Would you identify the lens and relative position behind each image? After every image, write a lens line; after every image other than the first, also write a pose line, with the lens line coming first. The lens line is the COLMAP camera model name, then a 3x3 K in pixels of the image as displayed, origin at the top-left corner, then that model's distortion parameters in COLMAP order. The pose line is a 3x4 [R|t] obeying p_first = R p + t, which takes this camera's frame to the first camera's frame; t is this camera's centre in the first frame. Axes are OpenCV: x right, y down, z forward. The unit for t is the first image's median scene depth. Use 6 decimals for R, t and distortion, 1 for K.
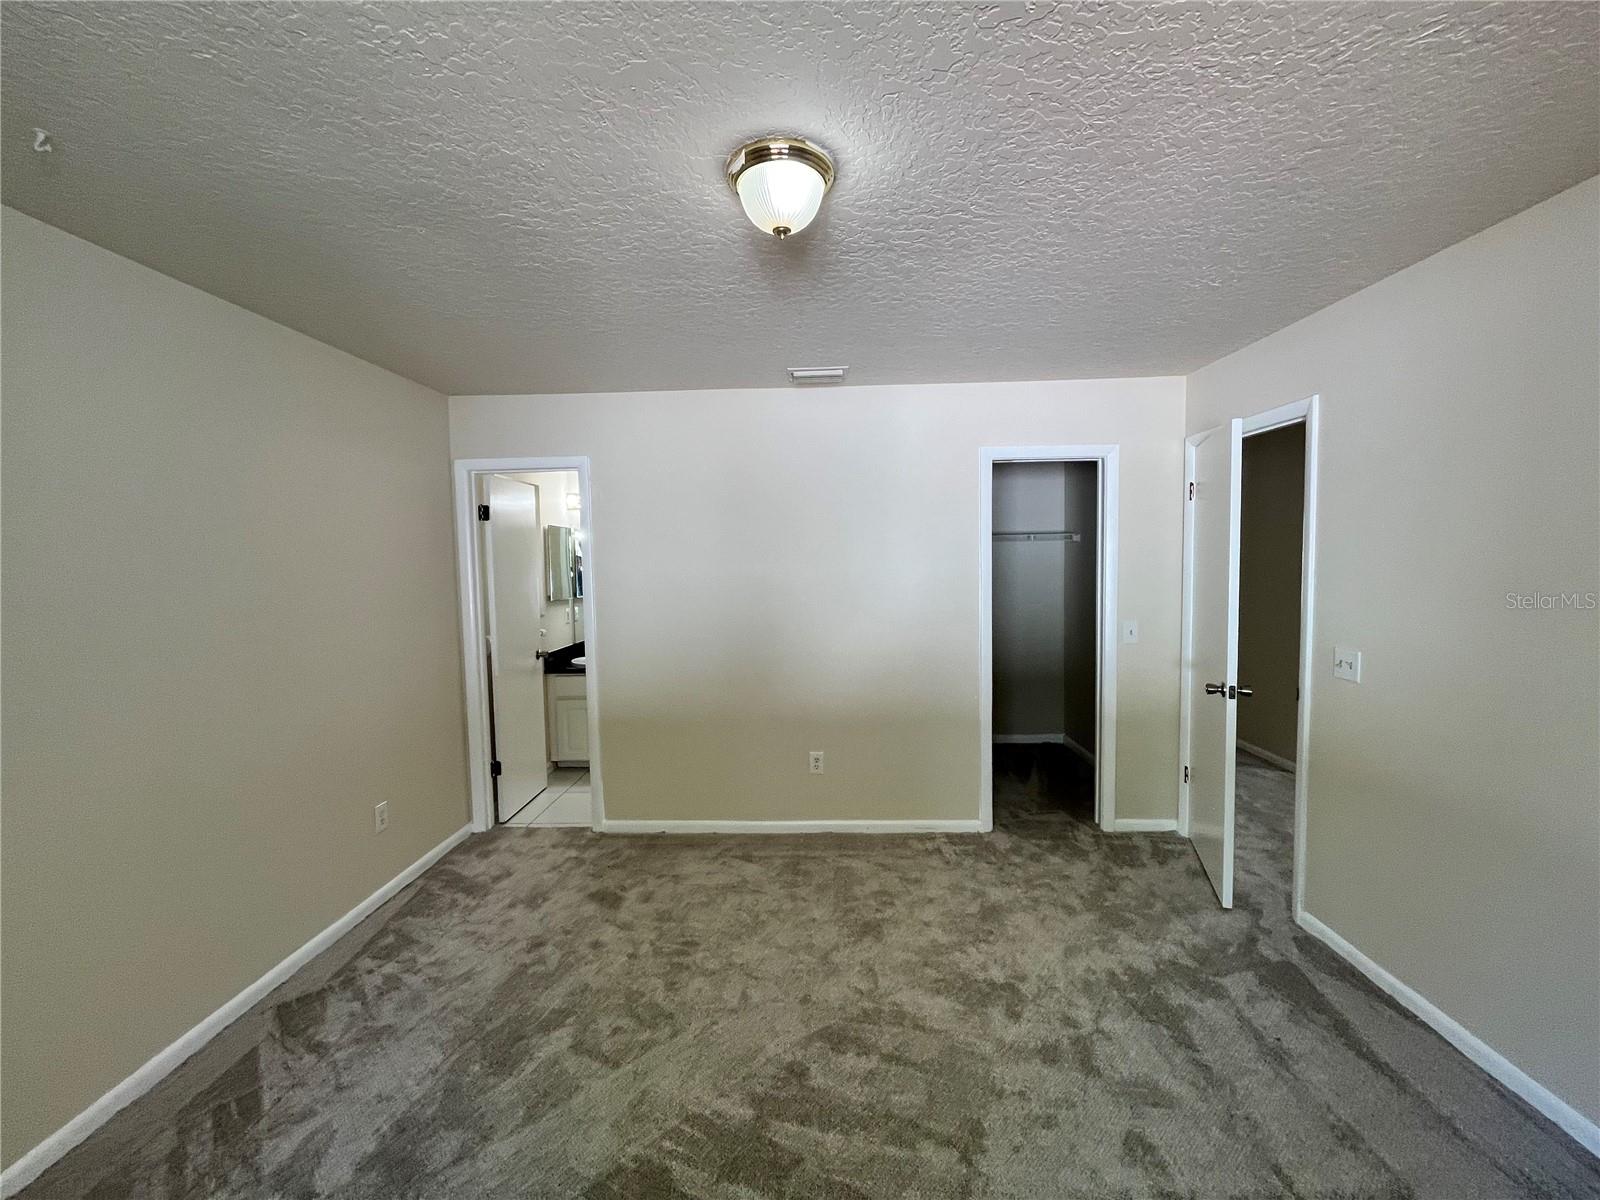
lens RADIAL K [[644.5, 0, 797.9], [0, 644.5, 595.0], [0, 0, 1]] dist [-0.005843, -0.000415]
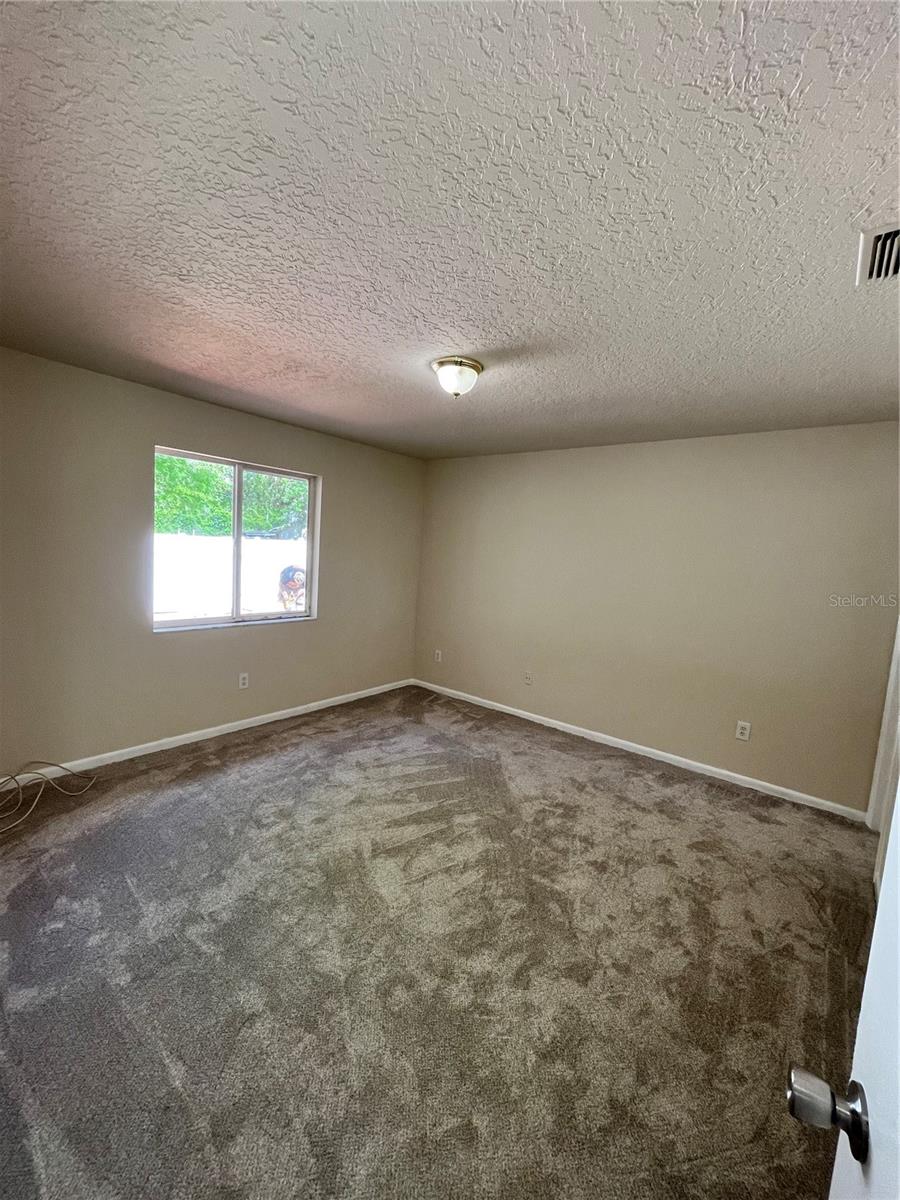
lens RADIAL K [[483.4, 0, 450.0], [0, 483.4, 600.0], [0, 0, 1]] dist [-0.005843, -0.000415]
pose [[-0.591549, 0.060368, -0.804006, 0.705367], [-0.102133, 0.983549, 0.148994, -0.069168], [0.799774, 0.170253, -0.575652, 1.079785]]
